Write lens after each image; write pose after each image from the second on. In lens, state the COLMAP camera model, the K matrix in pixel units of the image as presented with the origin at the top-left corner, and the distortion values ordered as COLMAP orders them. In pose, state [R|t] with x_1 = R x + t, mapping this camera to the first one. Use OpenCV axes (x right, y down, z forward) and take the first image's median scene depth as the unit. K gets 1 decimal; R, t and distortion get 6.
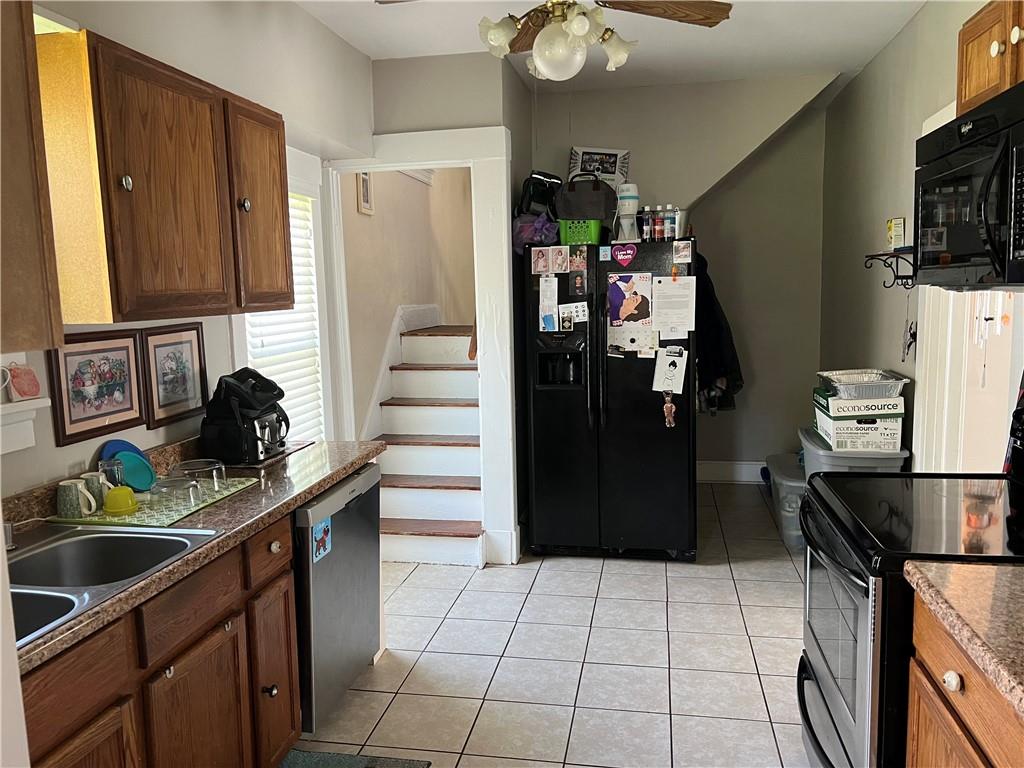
lens RADIAL K [[779.0, 0, 512.0], [0, 779.0, 384.0], [0, 0, 1]] dist [0.000703, -0.004024]
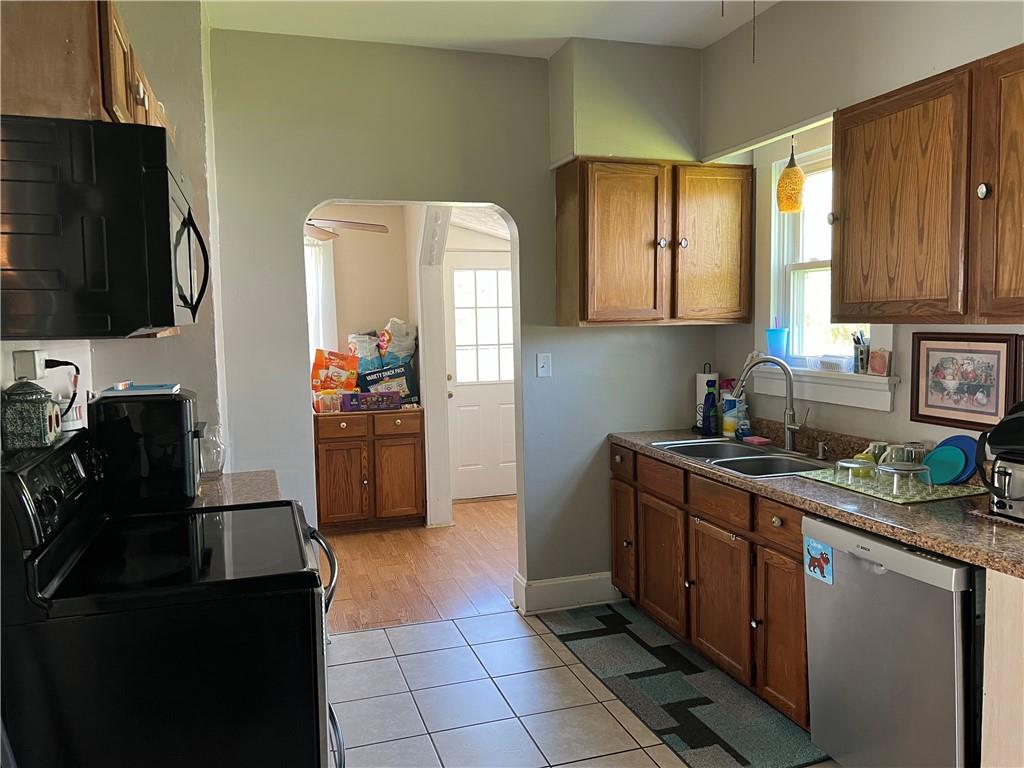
lens RADIAL K [[772.3, 0, 512.0], [0, 772.3, 384.0], [0, 0, 1]] dist [0.068821, -0.000913]
pose [[-0.874549, 0.080942, -0.478135, 0.555058], [-0.022842, 0.978001, 0.207344, -0.213858], [0.484399, 0.192254, -0.853461, 1.667301]]
